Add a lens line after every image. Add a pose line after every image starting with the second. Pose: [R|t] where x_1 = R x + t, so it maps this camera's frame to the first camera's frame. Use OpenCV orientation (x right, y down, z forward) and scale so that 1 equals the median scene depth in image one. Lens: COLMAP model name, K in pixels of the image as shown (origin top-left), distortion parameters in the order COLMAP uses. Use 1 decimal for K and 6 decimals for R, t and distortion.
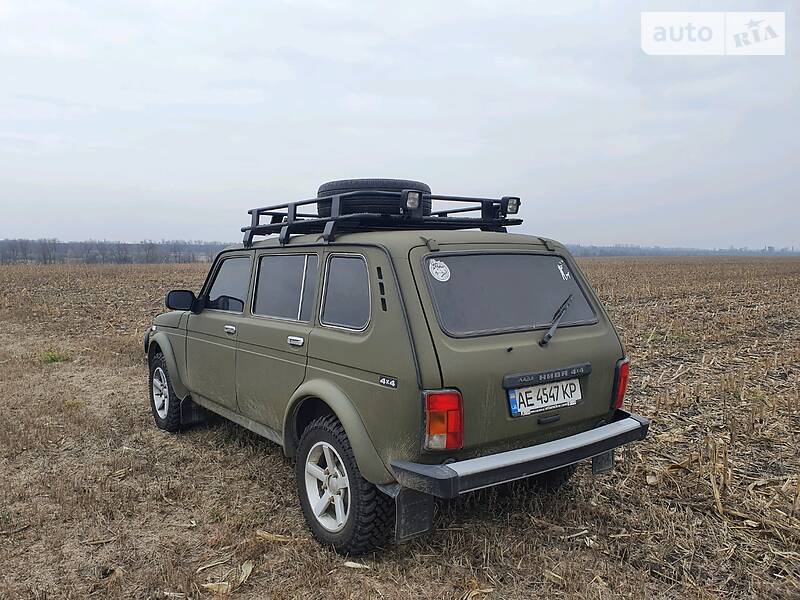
lens RADIAL K [[625.8, 0, 400.0], [0, 625.8, 300.0], [0, 0, 1]] dist [0.025848, 0.003414]
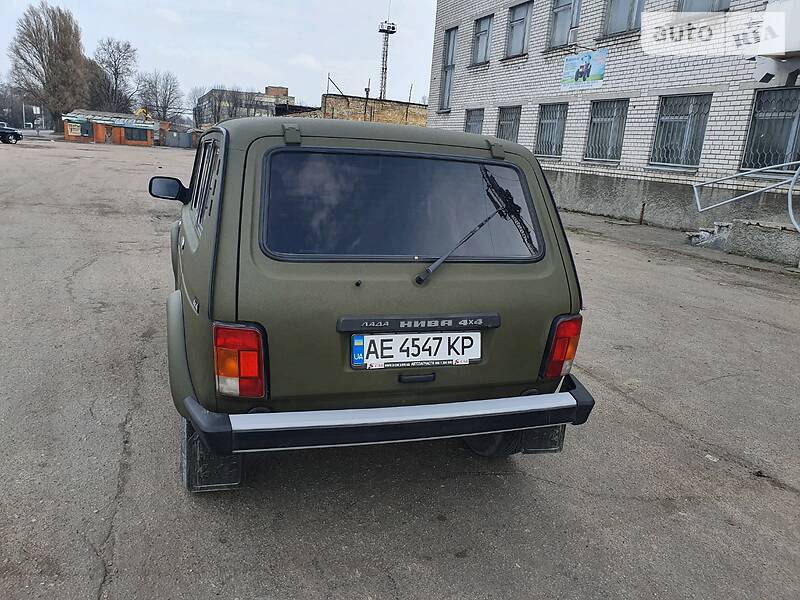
lens RADIAL K [[625.8, 0, 400.0], [0, 625.8, 300.0], [0, 0, 1]] dist [0.025848, 0.003414]
pose [[0.949083, 0.131981, -0.286046, 0.427808], [-0.086561, 0.982314, 0.166033, -0.031610], [0.302900, -0.132818, 0.943722, 0.275141]]
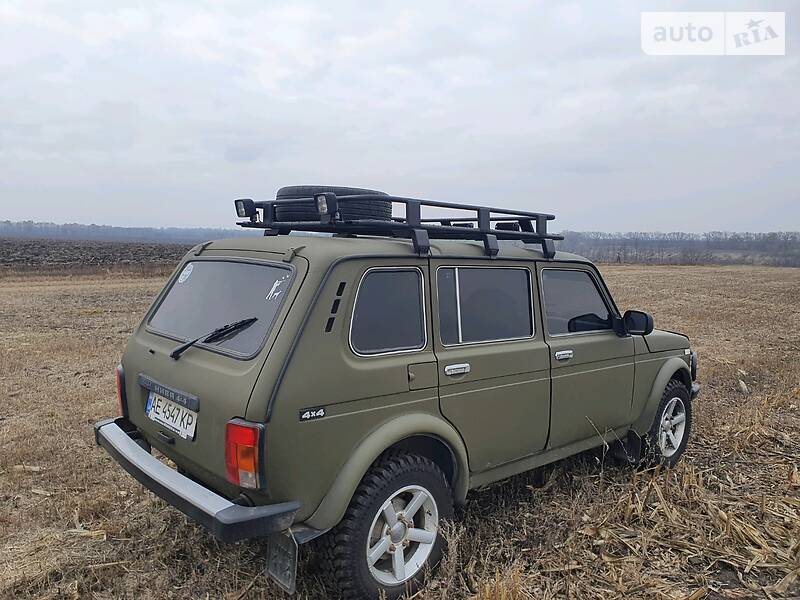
lens RADIAL K [[625.8, 0, 400.0], [0, 625.8, 300.0], [0, 0, 1]] dist [0.025848, 0.003414]
pose [[0.106214, 0.092248, -0.990055, 1.195167], [-0.096418, 0.991951, 0.082081, -0.126597], [0.989658, 0.086741, 0.114254, 1.226566]]
